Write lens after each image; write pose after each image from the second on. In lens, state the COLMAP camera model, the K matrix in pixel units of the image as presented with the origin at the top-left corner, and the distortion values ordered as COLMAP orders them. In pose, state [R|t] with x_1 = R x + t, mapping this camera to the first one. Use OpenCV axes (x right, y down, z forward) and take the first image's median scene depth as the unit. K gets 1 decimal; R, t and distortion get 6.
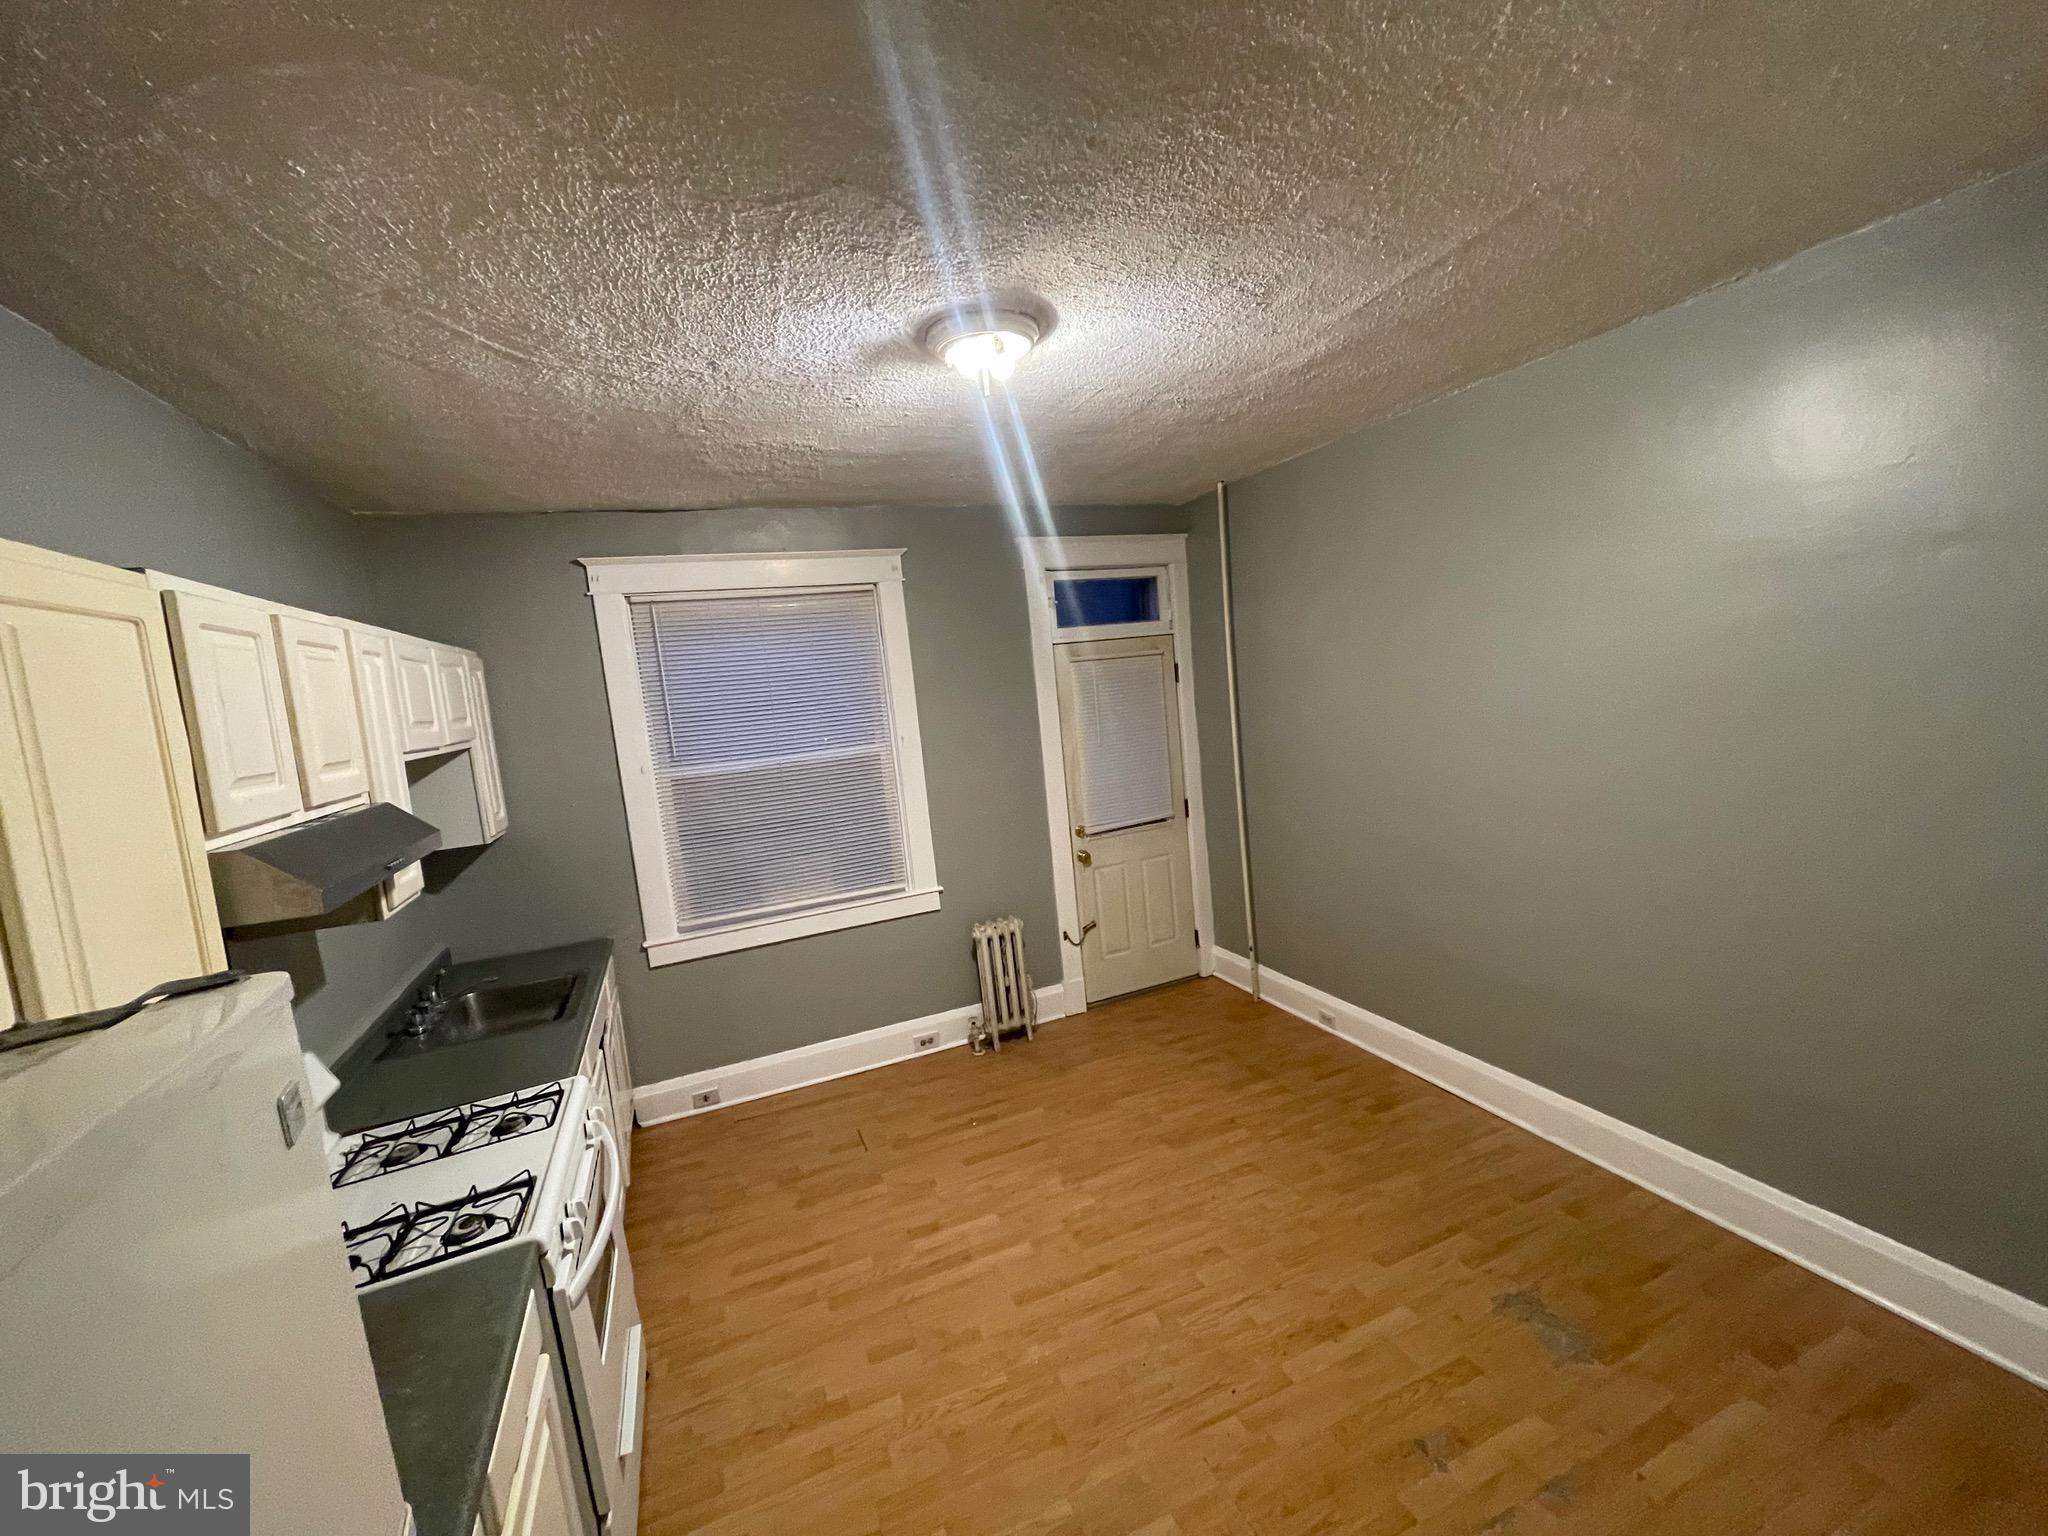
lens RADIAL K [[819.5, 0, 1015.1], [0, 819.5, 763.8], [0, 0, 1]] dist [0.007828, 0.000482]
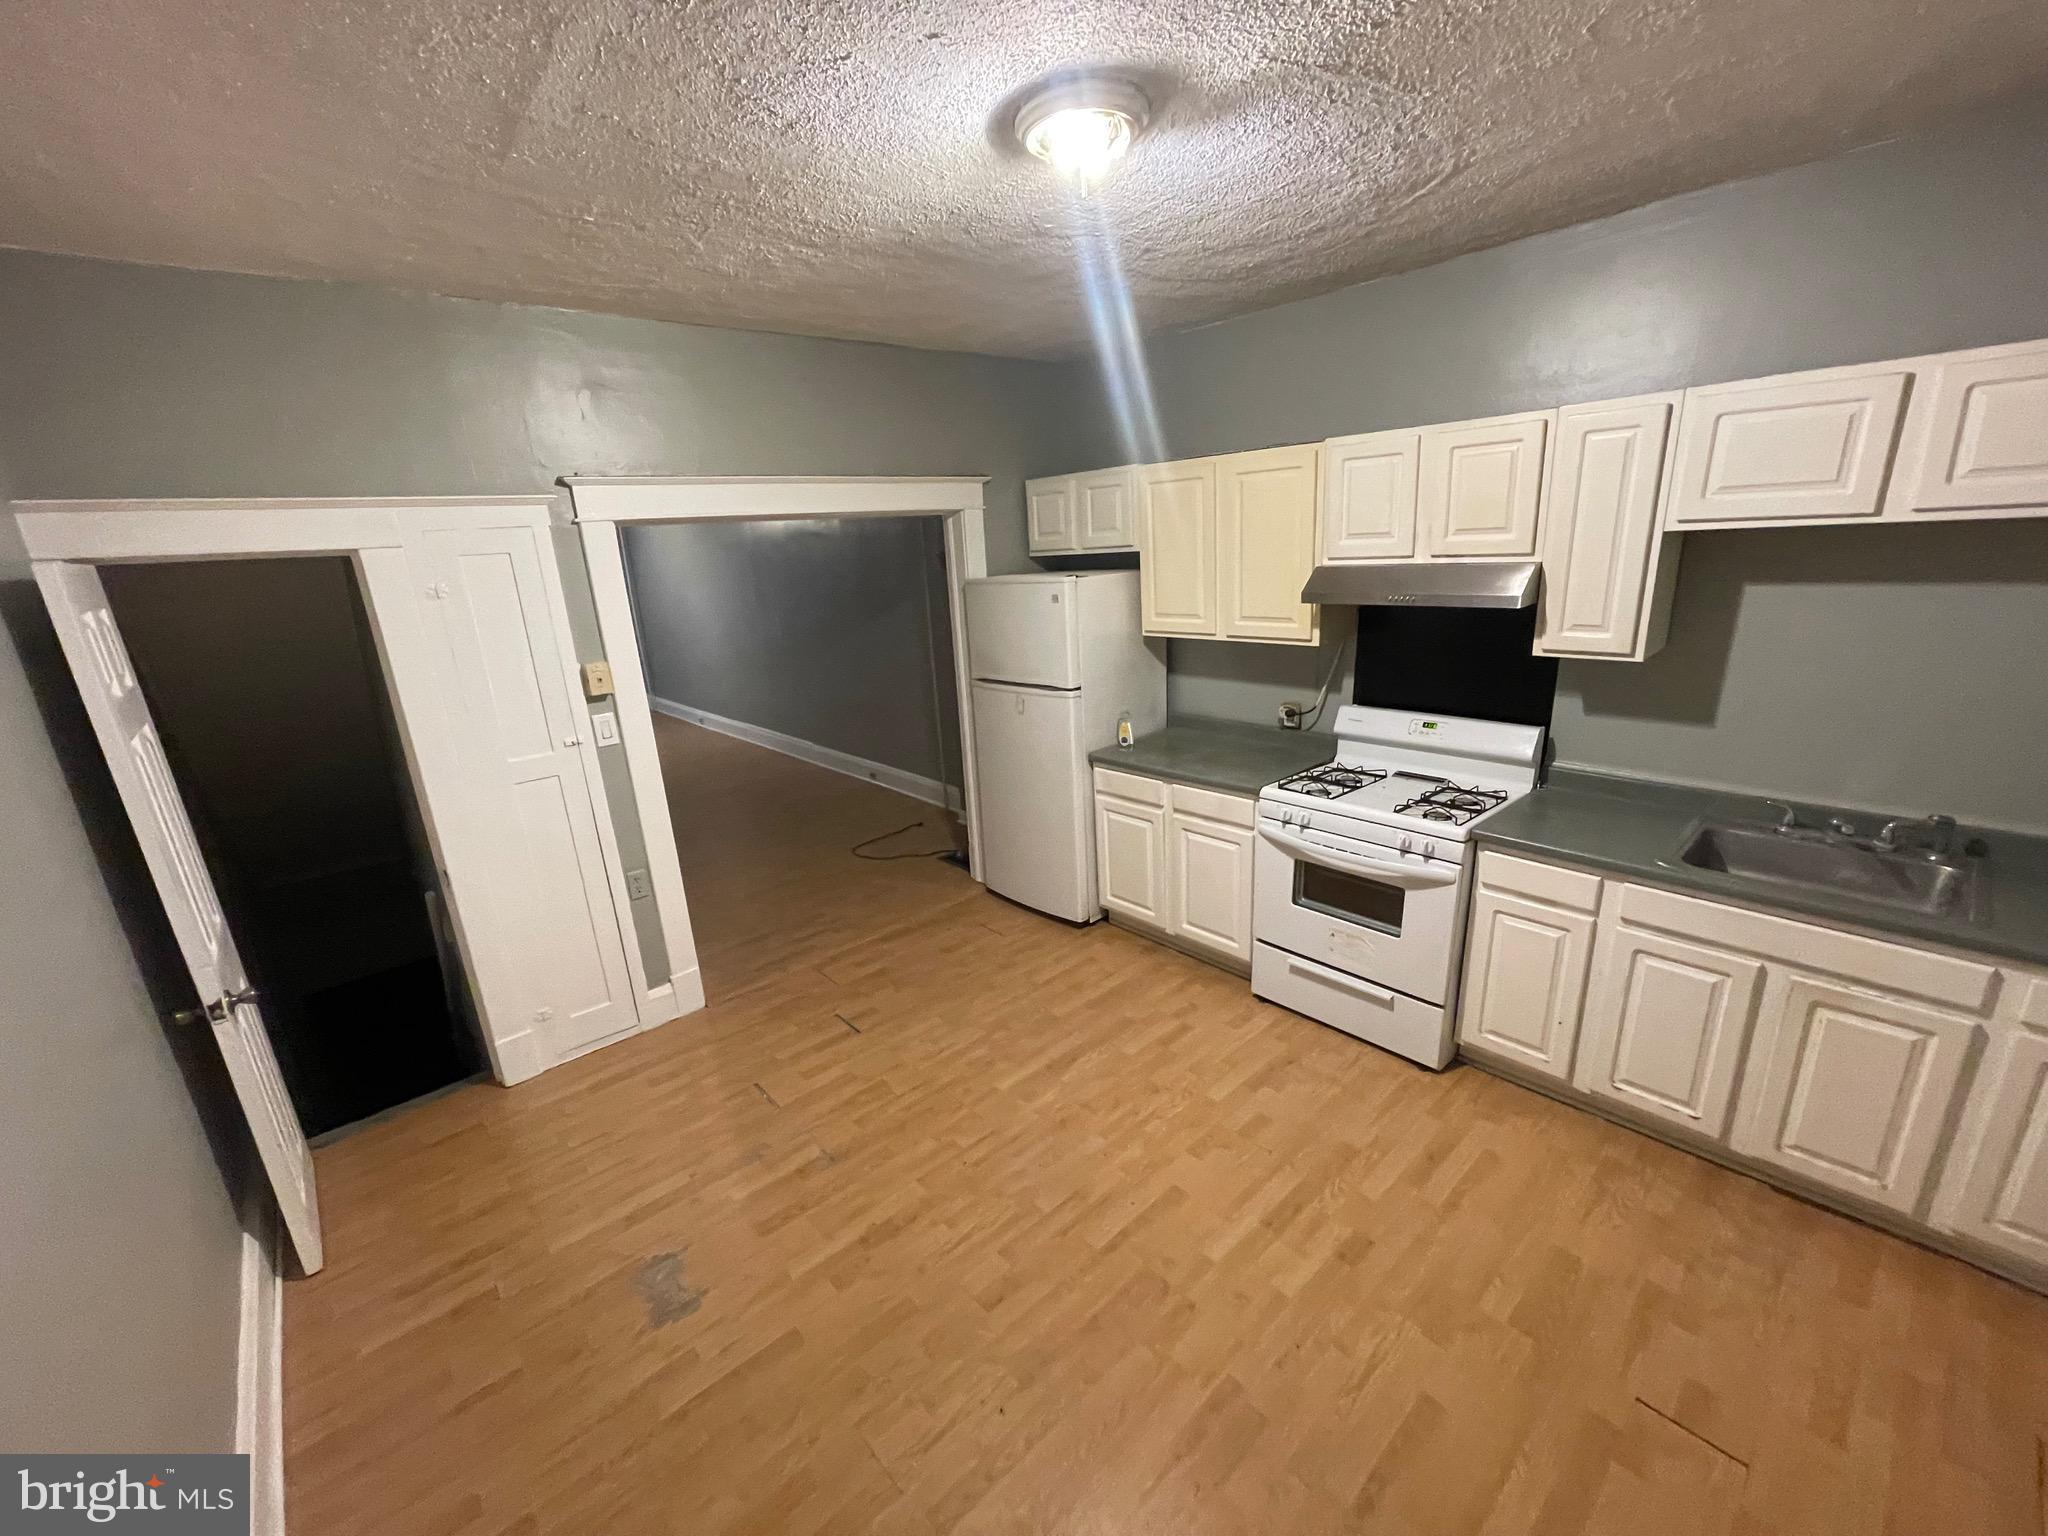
lens RADIAL K [[819.5, 0, 1009.1], [0, 819.5, 765.8], [0, 0, 1]] dist [0.007828, 0.000482]
pose [[-0.934516, 0.230072, -0.271565, 0.344137], [0.111118, 0.913446, 0.391497, -0.214753], [0.338132, 0.335684, -0.879195, 1.635730]]
